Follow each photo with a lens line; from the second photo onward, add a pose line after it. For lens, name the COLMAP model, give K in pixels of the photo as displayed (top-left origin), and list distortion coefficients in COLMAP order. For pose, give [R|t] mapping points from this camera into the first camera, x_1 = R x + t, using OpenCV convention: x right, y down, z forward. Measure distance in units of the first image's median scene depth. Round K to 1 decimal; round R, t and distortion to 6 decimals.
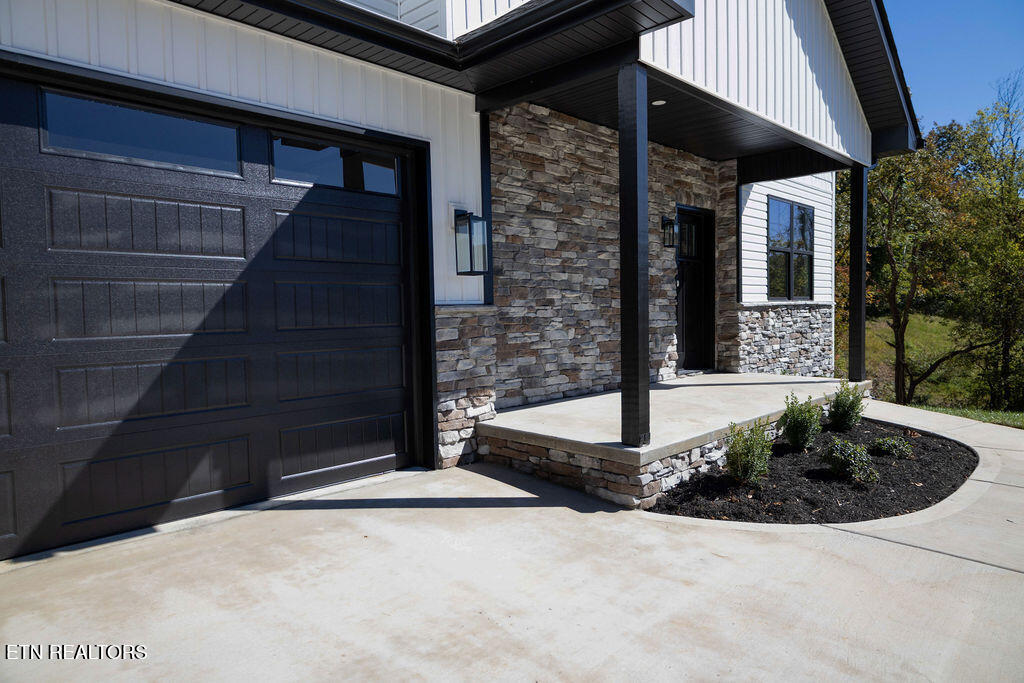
lens RADIAL K [[668.9, 0, 517.0], [0, 668.9, 340.1], [0, 0, 1]] dist [0.004437, 0.003932]
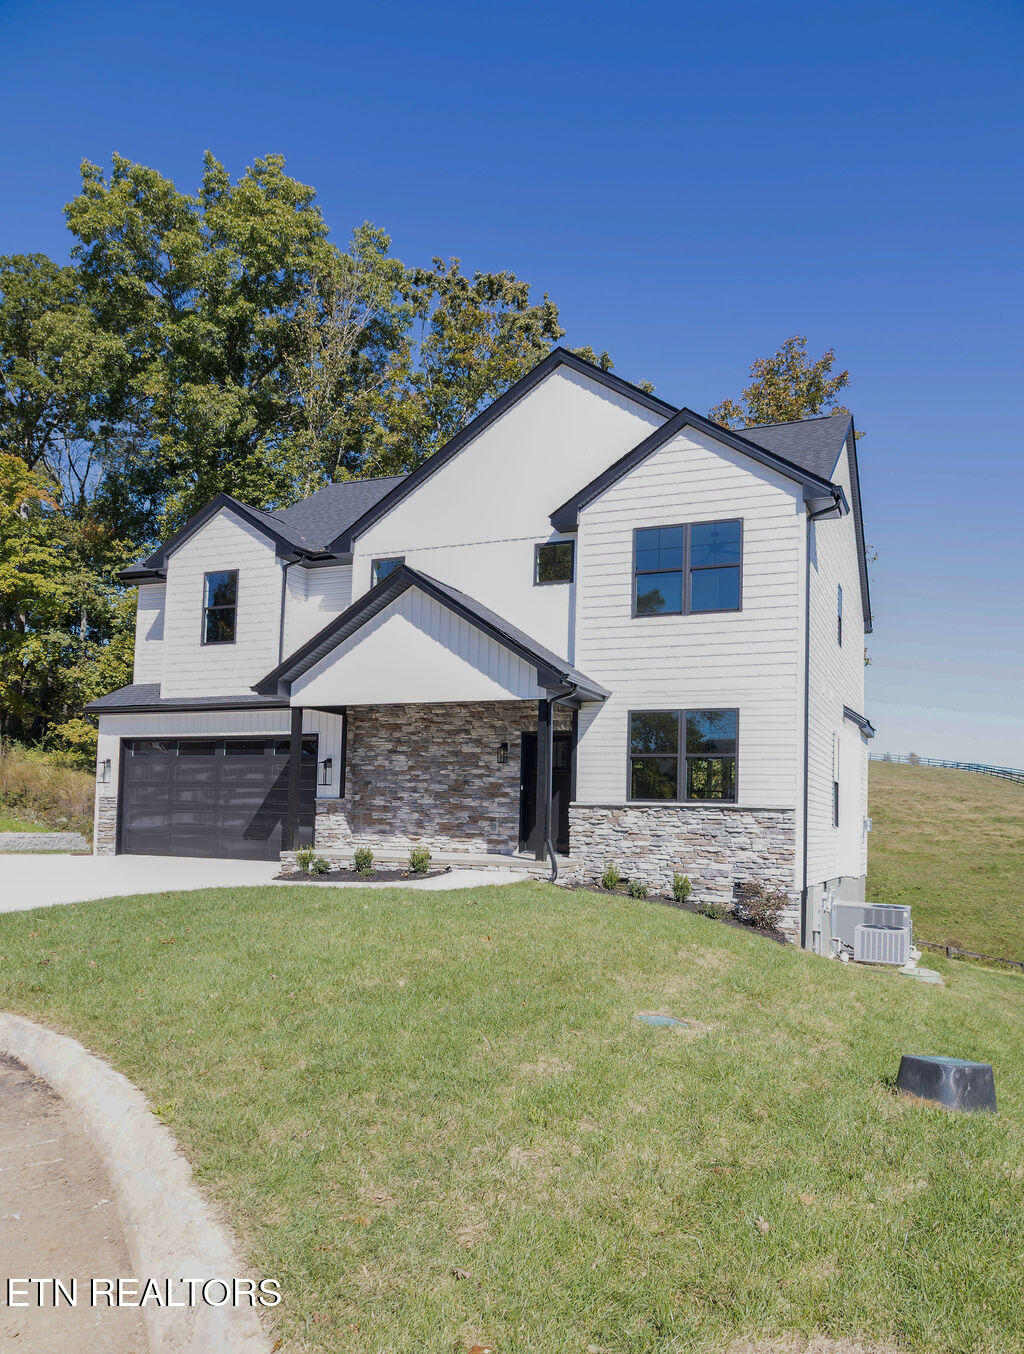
lens RADIAL K [[995.2, 0, 508.9], [0, 995.2, 756.8], [0, 0, 1]] dist [0.019300, 0.005844]
pose [[0.322858, -0.033868, -0.945841, 2.836230], [-0.073444, 0.995450, -0.060714, -0.024686], [0.943594, 0.089068, 0.318901, 0.378784]]
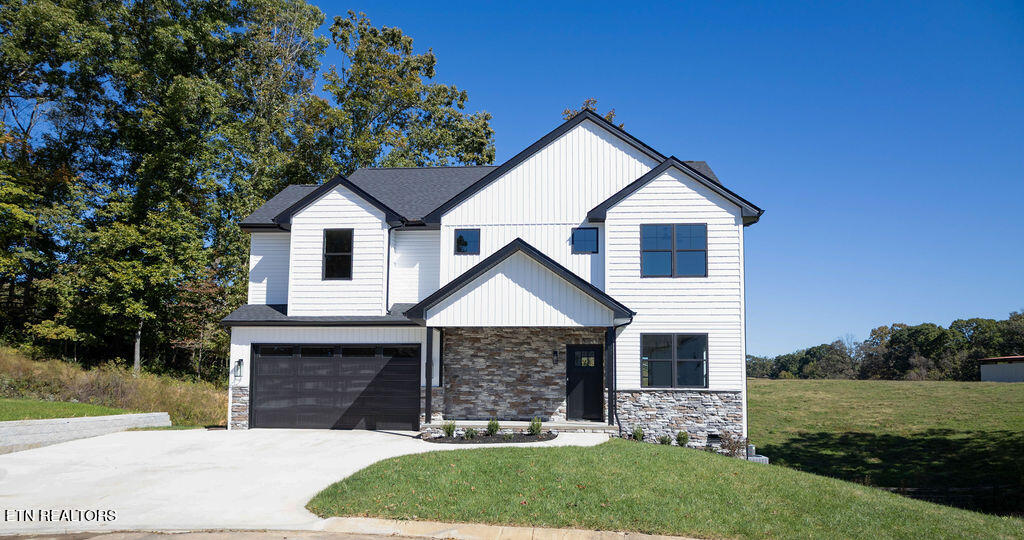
lens RADIAL K [[672.3, 0, 510.8], [0, 672.3, 343.4], [0, 0, 1]] dist [0.010234, -0.004463]
pose [[0.615047, -0.039485, -0.787501, 2.450958], [-0.056283, 0.993999, -0.093796, 0.024497], [0.786479, 0.102012, 0.609134, -0.703706]]
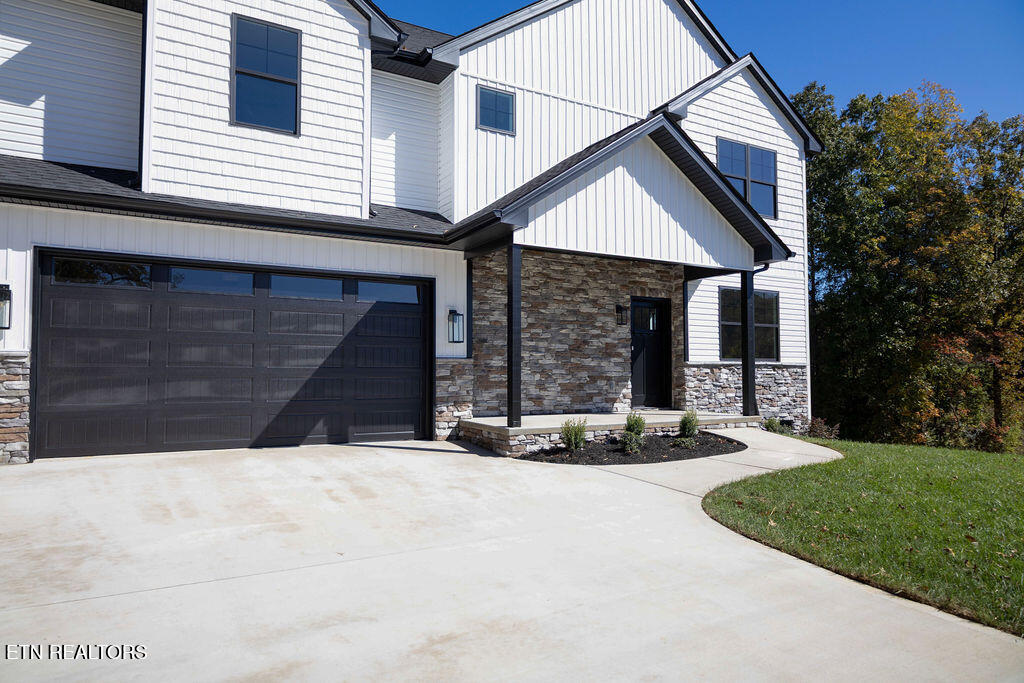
lens RADIAL K [[668.9, 0, 514.1], [0, 668.9, 339.9], [0, 0, 1]] dist [0.004437, 0.003932]
pose [[0.959385, 0.003615, -0.282078, 0.523463], [-0.030425, 0.995411, -0.090723, 0.054498], [0.280455, 0.095621, 0.955092, -0.669143]]
